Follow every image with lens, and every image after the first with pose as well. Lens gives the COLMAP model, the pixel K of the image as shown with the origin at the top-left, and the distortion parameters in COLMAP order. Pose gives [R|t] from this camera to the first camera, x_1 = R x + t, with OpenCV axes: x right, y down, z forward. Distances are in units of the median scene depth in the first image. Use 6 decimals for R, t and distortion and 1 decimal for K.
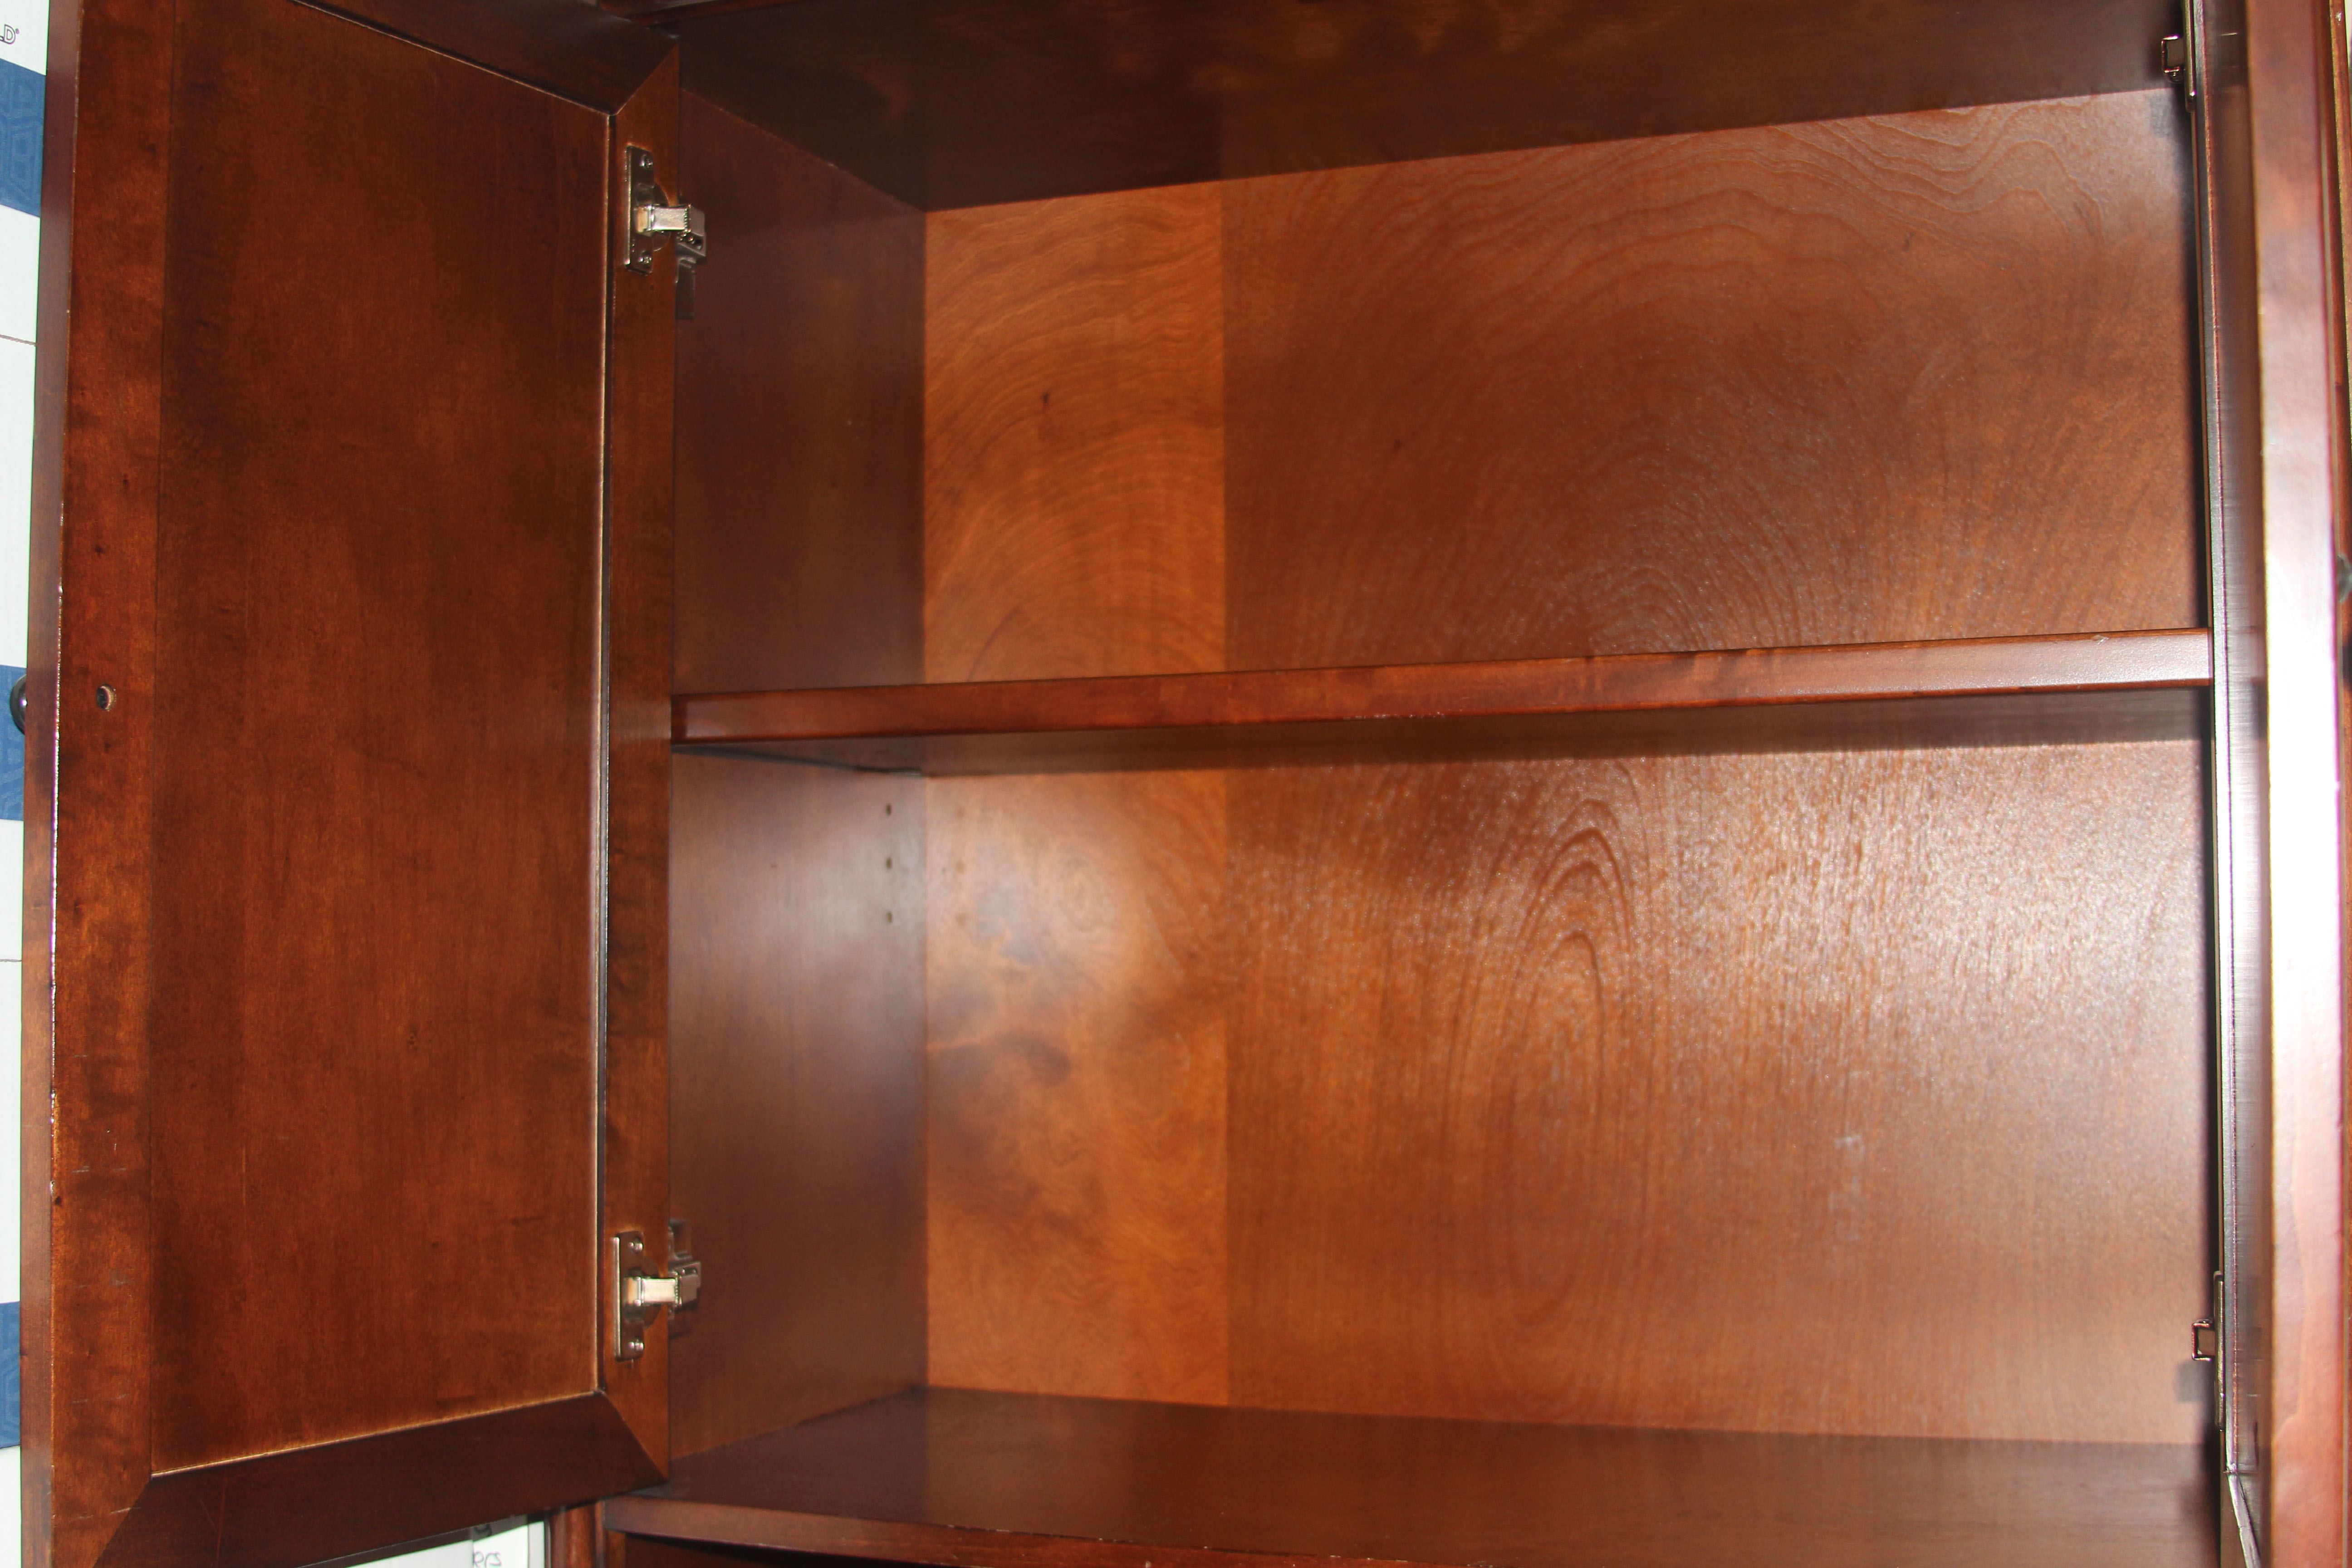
lens RADIAL K [[3010.3, 0, 1176.5], [0, 3010.3, 788.7], [0, 0, 1]] dist [-0.134430, 0.000000]
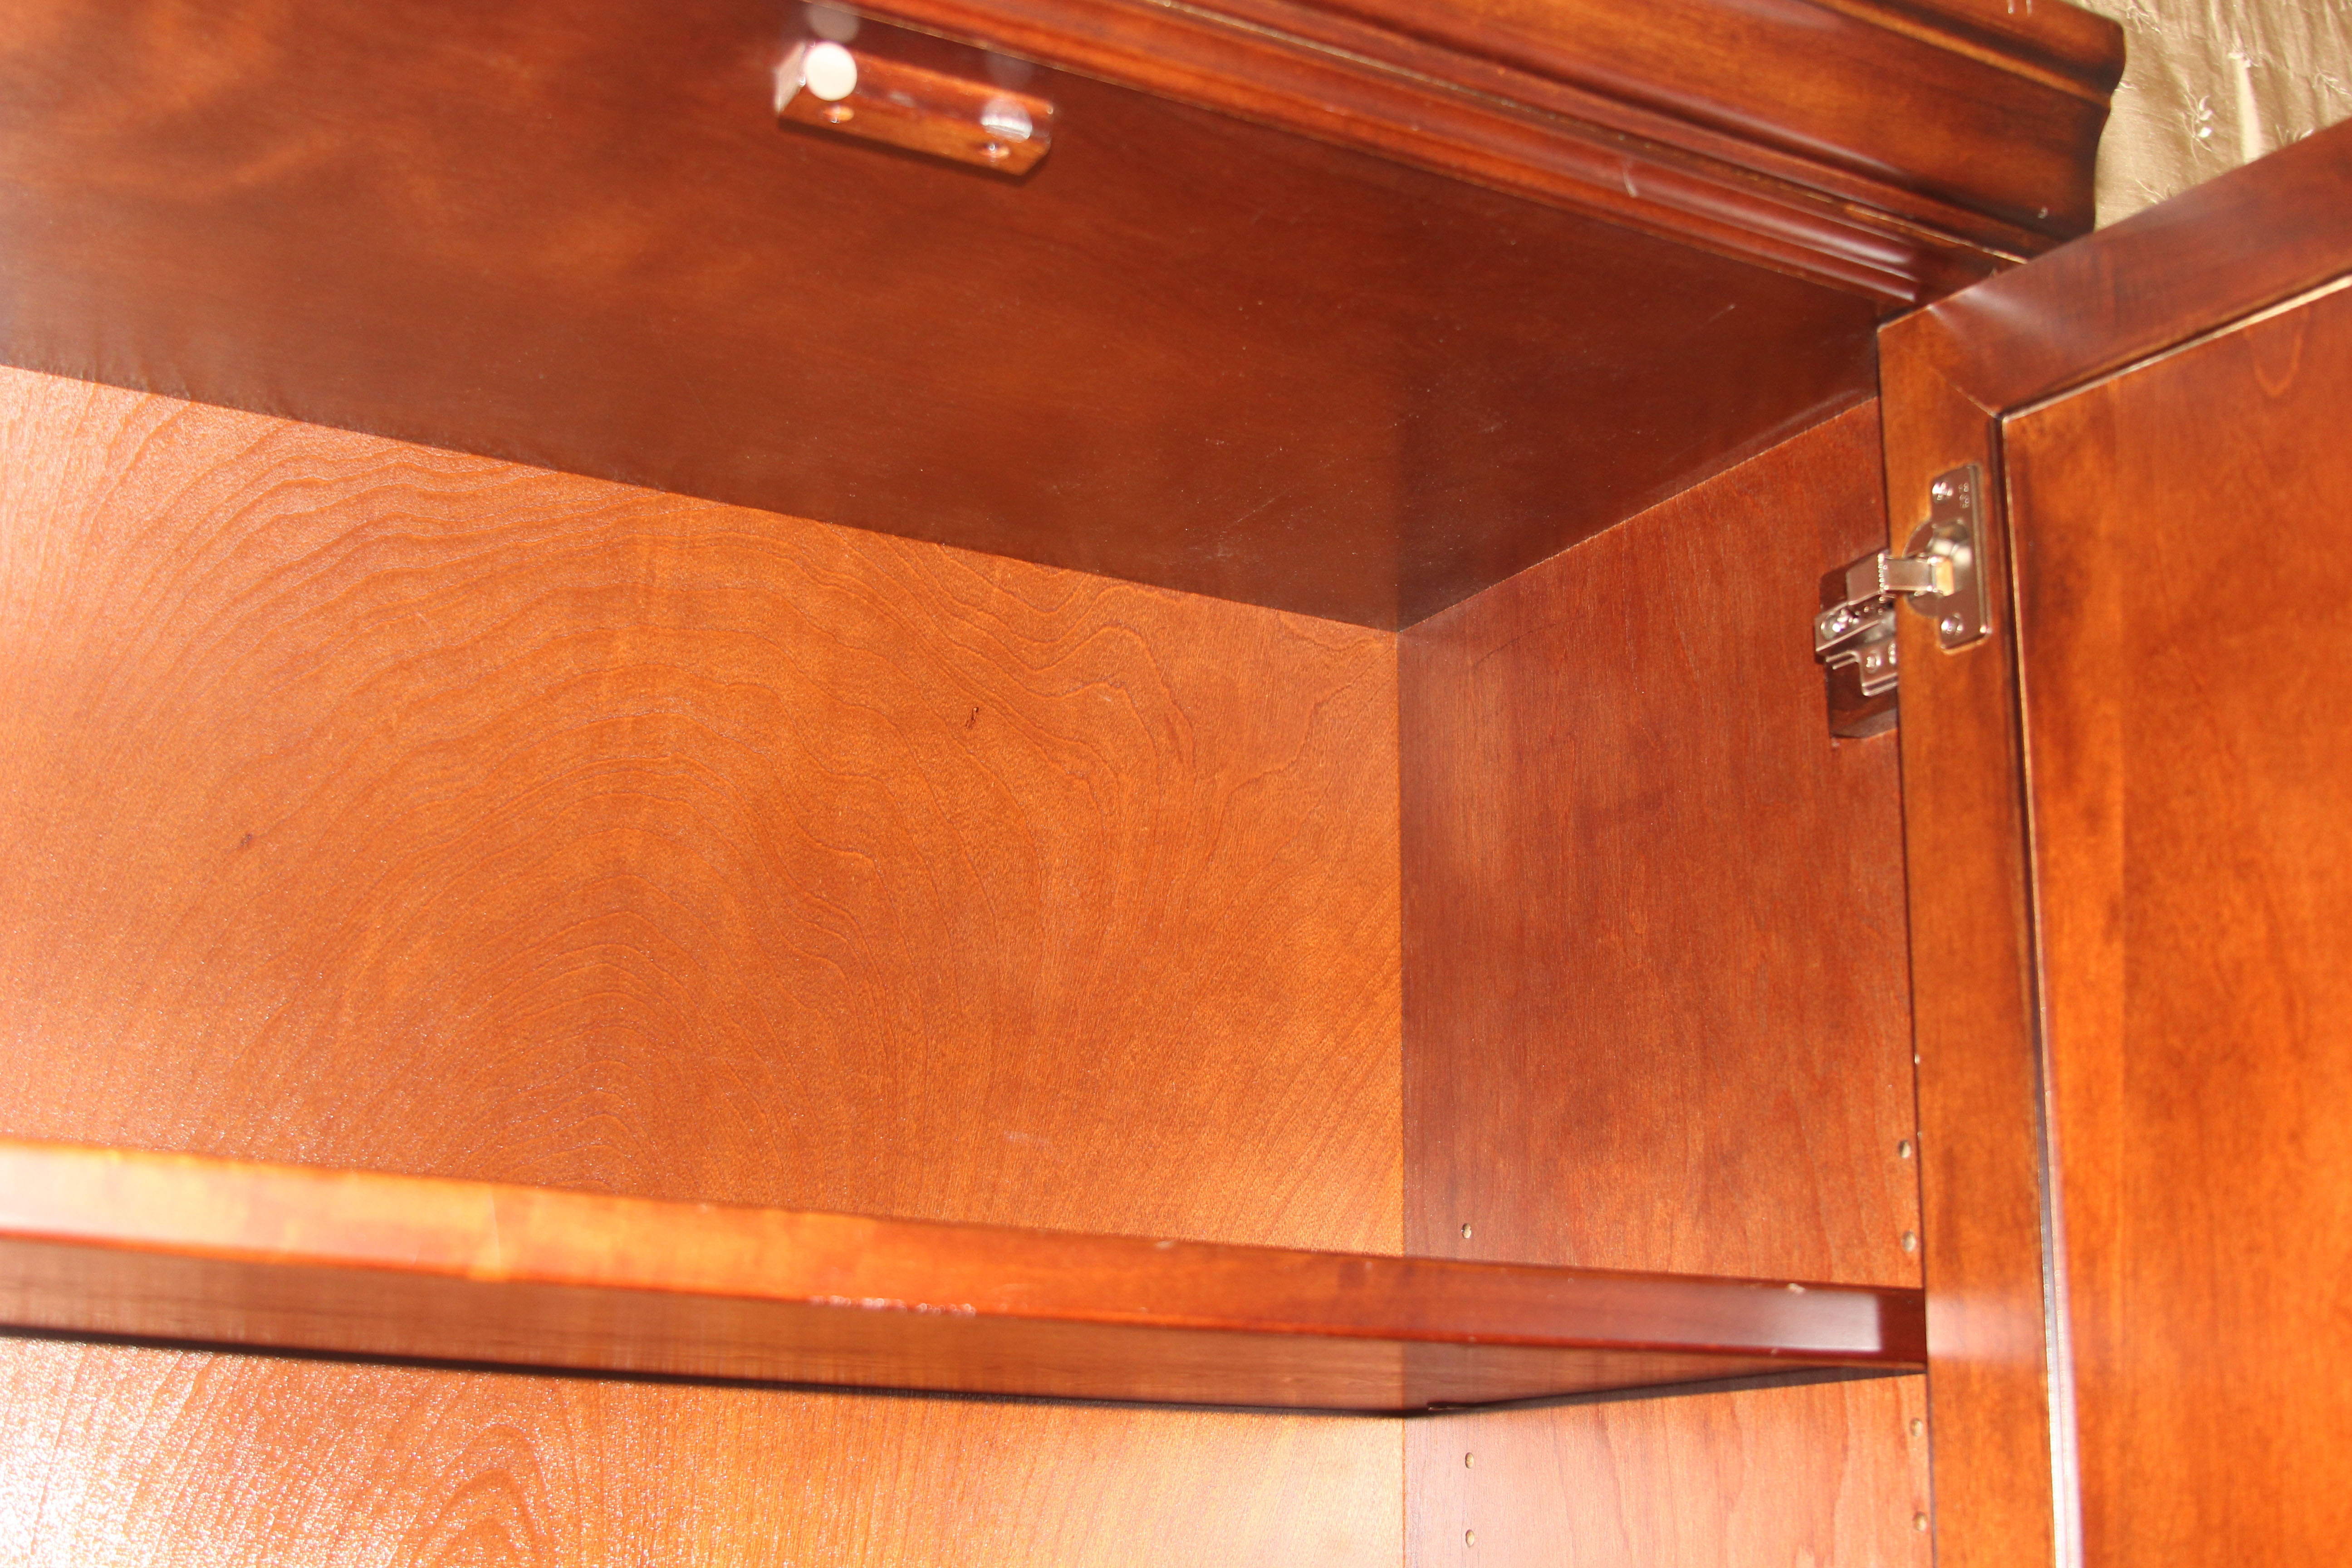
lens RADIAL K [[3010.3, 0, 1175.8], [0, 3010.3, 779.2], [0, 0, 1]] dist [-0.134430, 0.000000]
pose [[0.618848, 0.215429, 0.755392, -0.291581], [-0.064970, 0.972400, -0.224091, 0.002062], [-0.782819, 0.089600, 0.615764, 0.460519]]
